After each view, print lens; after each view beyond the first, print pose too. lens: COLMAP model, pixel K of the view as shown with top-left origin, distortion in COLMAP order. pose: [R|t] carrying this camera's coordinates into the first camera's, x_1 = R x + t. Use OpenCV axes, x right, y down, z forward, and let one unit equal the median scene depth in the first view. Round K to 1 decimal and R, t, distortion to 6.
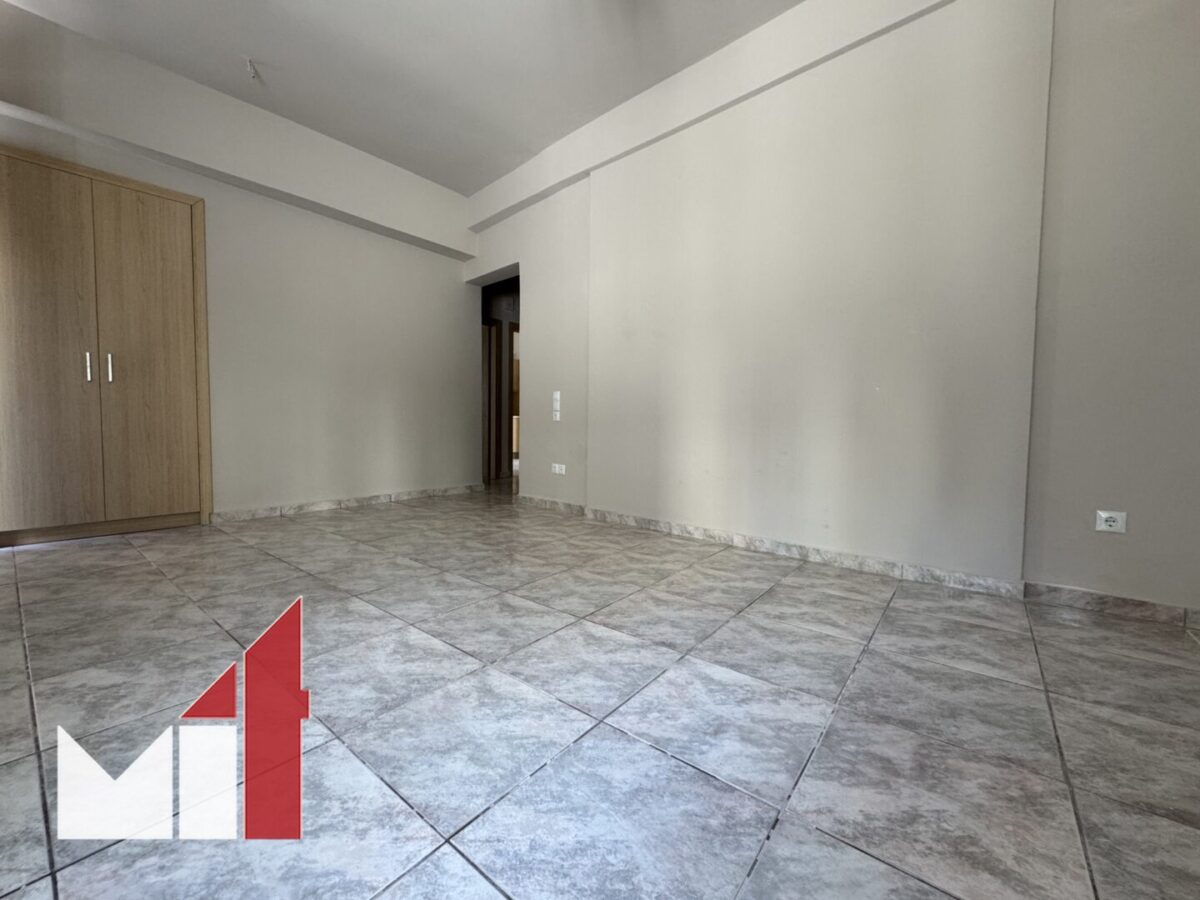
lens RADIAL K [[477.4, 0, 599.5], [0, 477.4, 448.1], [0, 0, 1]] dist [-0.002047, 0.000408]
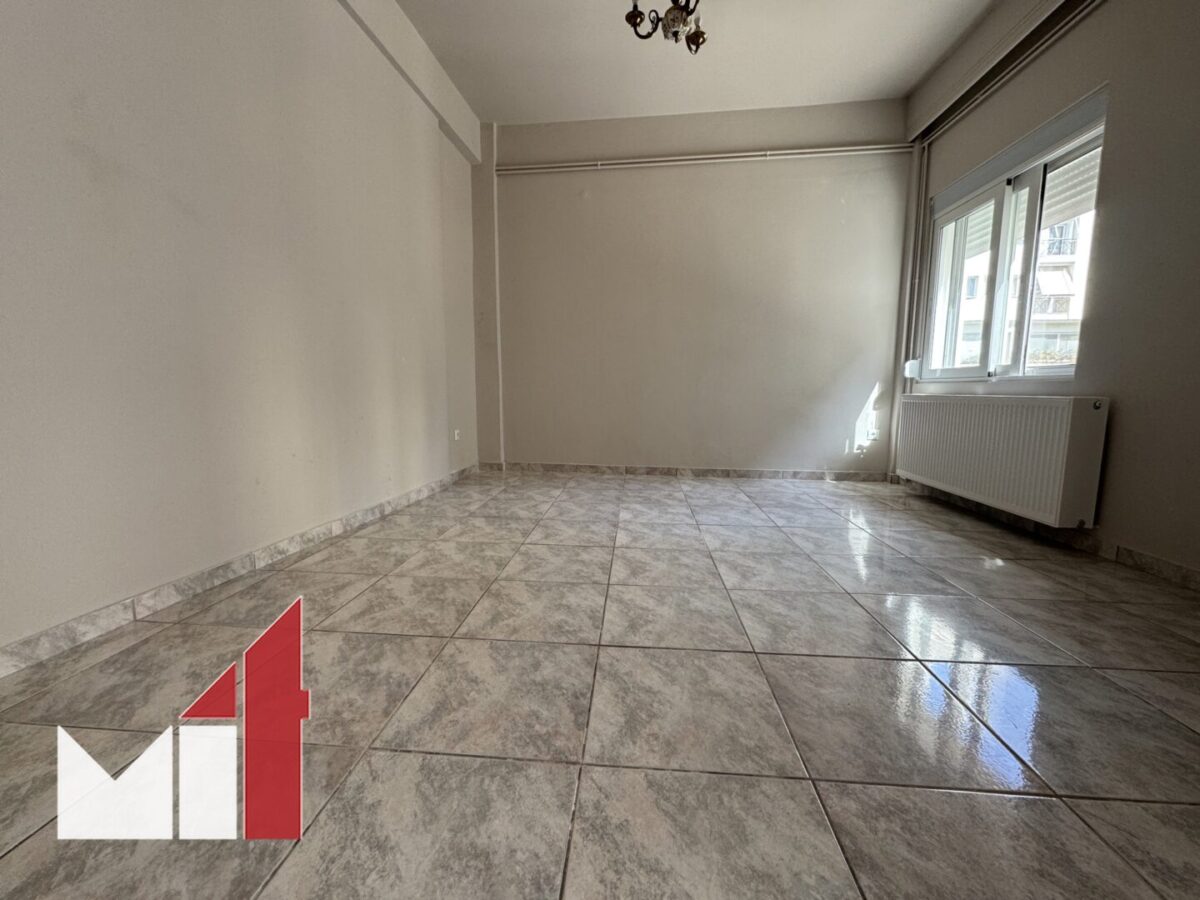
lens RADIAL K [[477.4, 0, 599.5], [0, 477.4, 448.1], [0, 0, 1]] dist [-0.002047, 0.000408]
pose [[-0.556713, -0.110874, 0.823273, -1.200759], [0.032071, 0.987445, 0.154671, -0.110165], [-0.830086, 0.112511, -0.546167, 1.994778]]
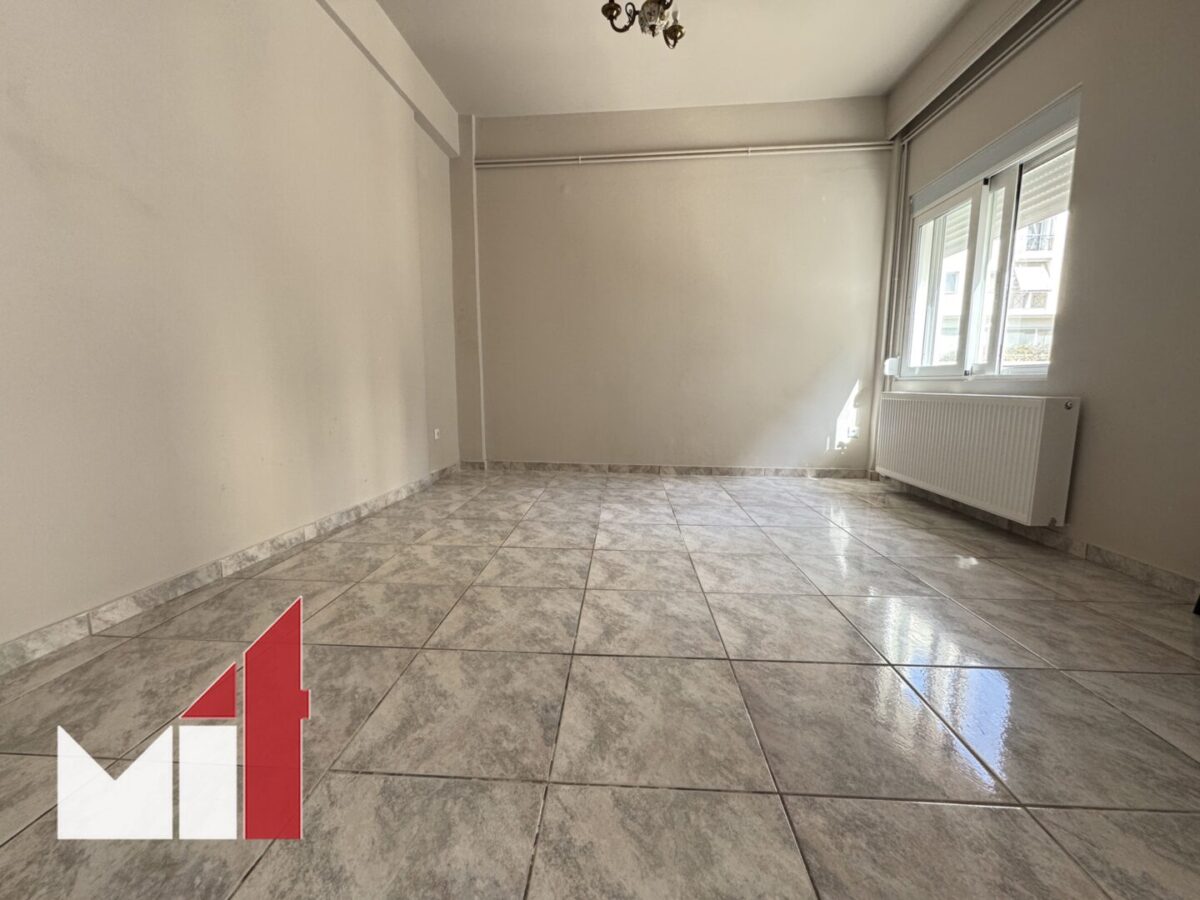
lens RADIAL K [[477.4, 0, 599.5], [0, 477.4, 448.1], [0, 0, 1]] dist [-0.002047, 0.000408]
pose [[-0.578243, -0.117856, 0.807307, -1.200943], [0.032771, 0.985357, 0.167322, -0.128588], [-0.815206, 0.123210, -0.565914, 1.959766]]
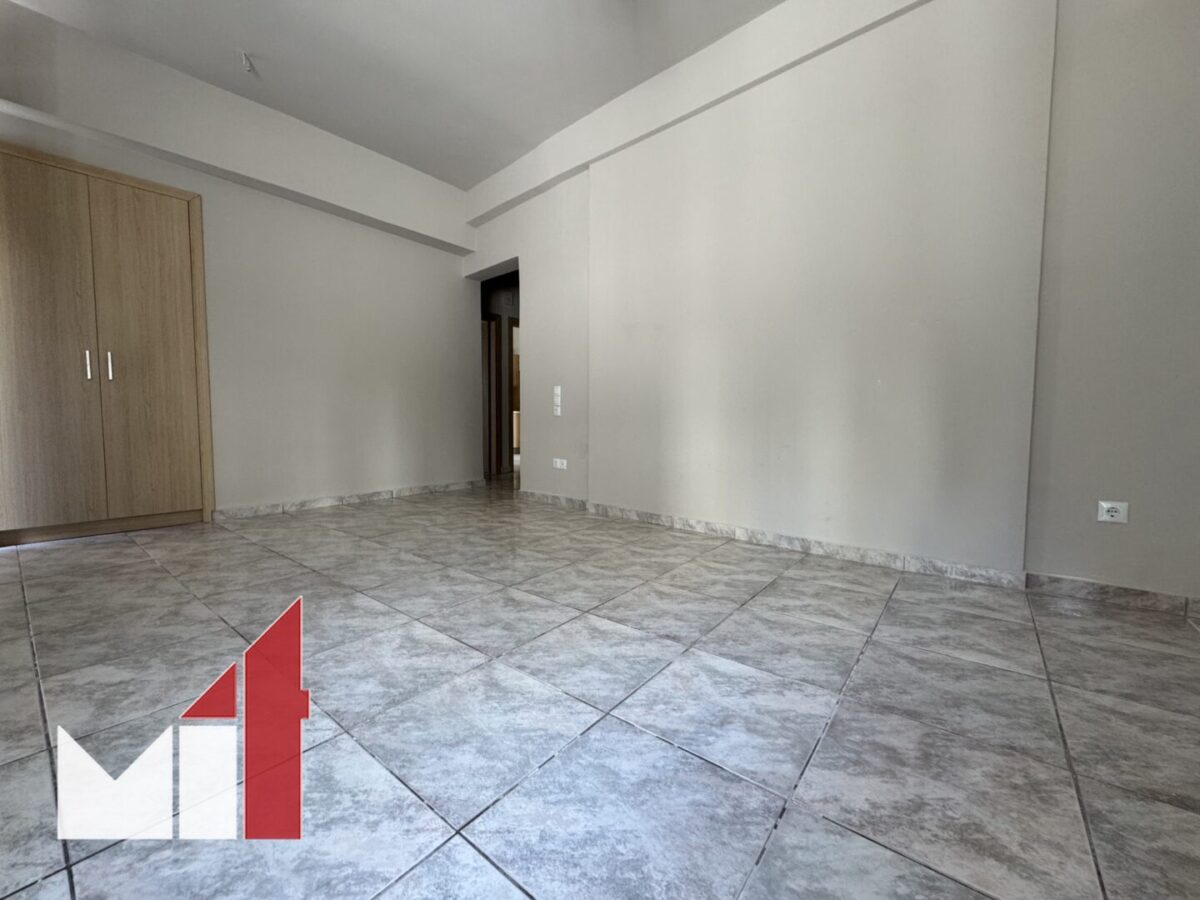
lens RADIAL K [[477.4, 0, 599.5], [0, 477.4, 448.1], [0, 0, 1]] dist [-0.002047, 0.000408]
pose [[0.999971, -0.007615, 0.000470, -0.007598], [0.007609, 0.999905, 0.011459, 0.000060], [-0.000558, -0.011455, 0.999934, -0.000987]]
